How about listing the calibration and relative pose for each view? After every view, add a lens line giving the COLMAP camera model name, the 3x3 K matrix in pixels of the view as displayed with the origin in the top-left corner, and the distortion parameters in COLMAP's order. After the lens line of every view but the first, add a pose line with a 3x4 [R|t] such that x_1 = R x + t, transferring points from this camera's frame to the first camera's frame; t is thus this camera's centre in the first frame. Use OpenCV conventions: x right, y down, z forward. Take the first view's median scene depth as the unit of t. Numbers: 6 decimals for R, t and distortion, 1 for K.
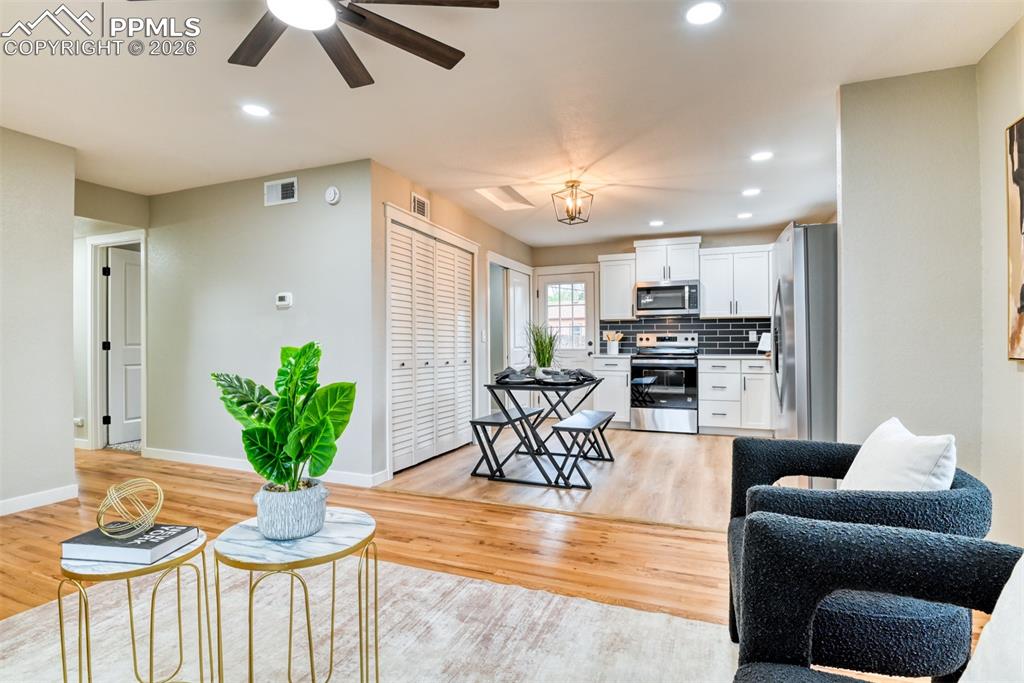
lens RADIAL K [[495.3, 0, 527.7], [0, 495.3, 345.9], [0, 0, 1]] dist [-0.027645, -0.000561]
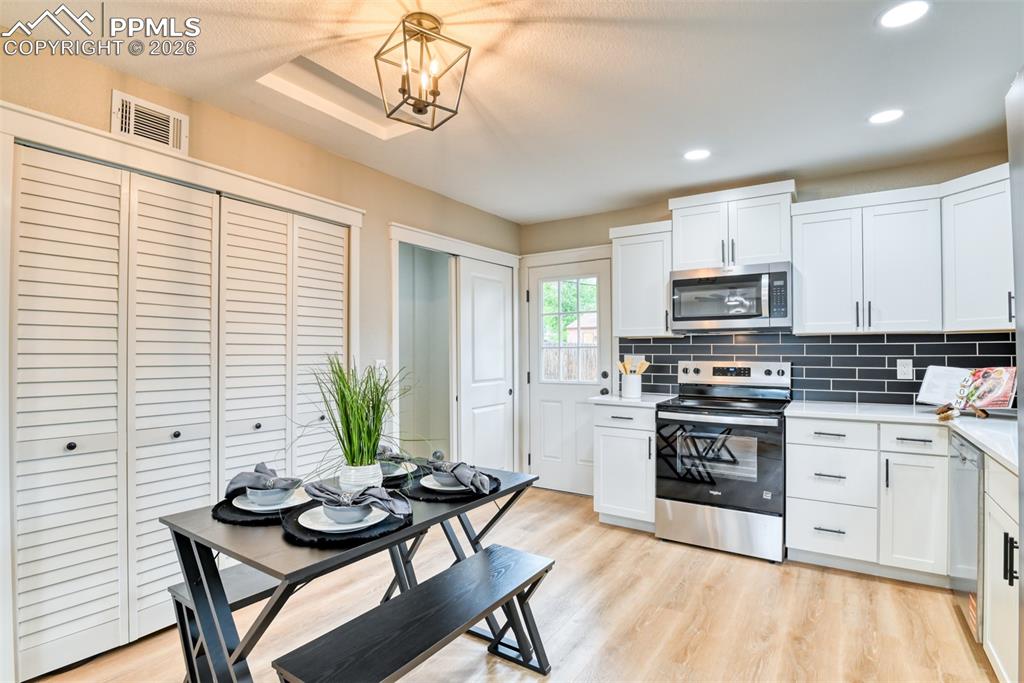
lens RADIAL K [[495.3, 0, 527.7], [0, 495.3, 345.9], [0, 0, 1]] dist [-0.027645, -0.000561]
pose [[0.976607, 0.001451, -0.215026, 0.180947], [-0.004261, 0.999911, -0.012608, -0.035740], [0.214989, 0.013229, 0.976527, 0.416842]]
